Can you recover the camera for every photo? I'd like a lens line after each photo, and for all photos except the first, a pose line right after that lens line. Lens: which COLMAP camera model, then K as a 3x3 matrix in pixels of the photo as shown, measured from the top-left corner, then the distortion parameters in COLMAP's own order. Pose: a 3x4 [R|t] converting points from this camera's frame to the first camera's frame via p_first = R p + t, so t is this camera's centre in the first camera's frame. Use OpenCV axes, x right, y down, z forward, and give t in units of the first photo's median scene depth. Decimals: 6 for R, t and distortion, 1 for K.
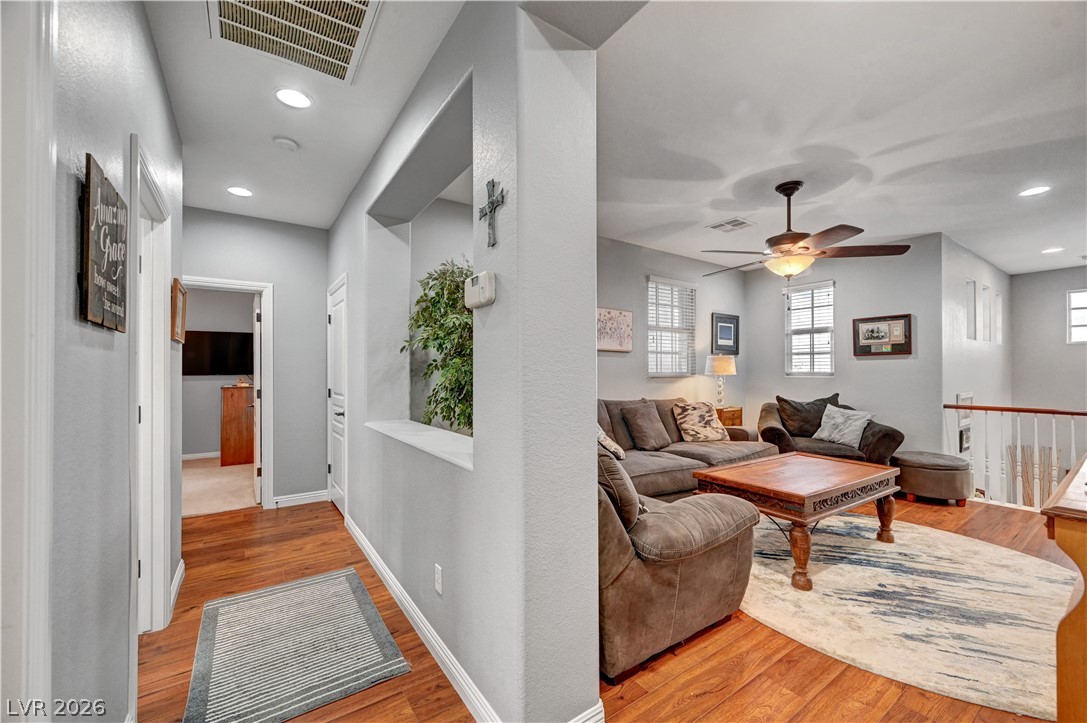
lens RADIAL K [[430.2, 0, 546.6], [0, 430.2, 365.2], [0, 0, 1]] dist [0.002371, 0.000162]
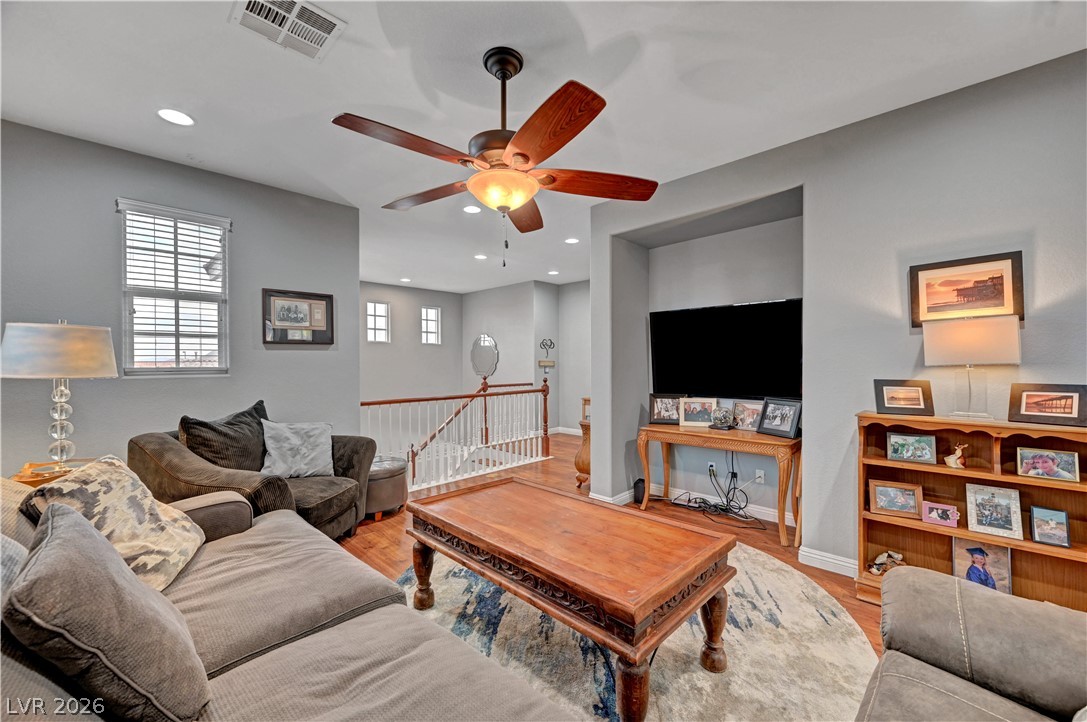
lens RADIAL K [[430.2, 0, 546.6], [0, 430.2, 364.7], [0, 0, 1]] dist [0.002371, 0.000162]
pose [[-0.188243, -0.005219, 0.982109, -0.032024], [-0.010620, 0.999938, 0.003279, 0.005604], [-0.982065, -0.009813, -0.188286, 0.725301]]
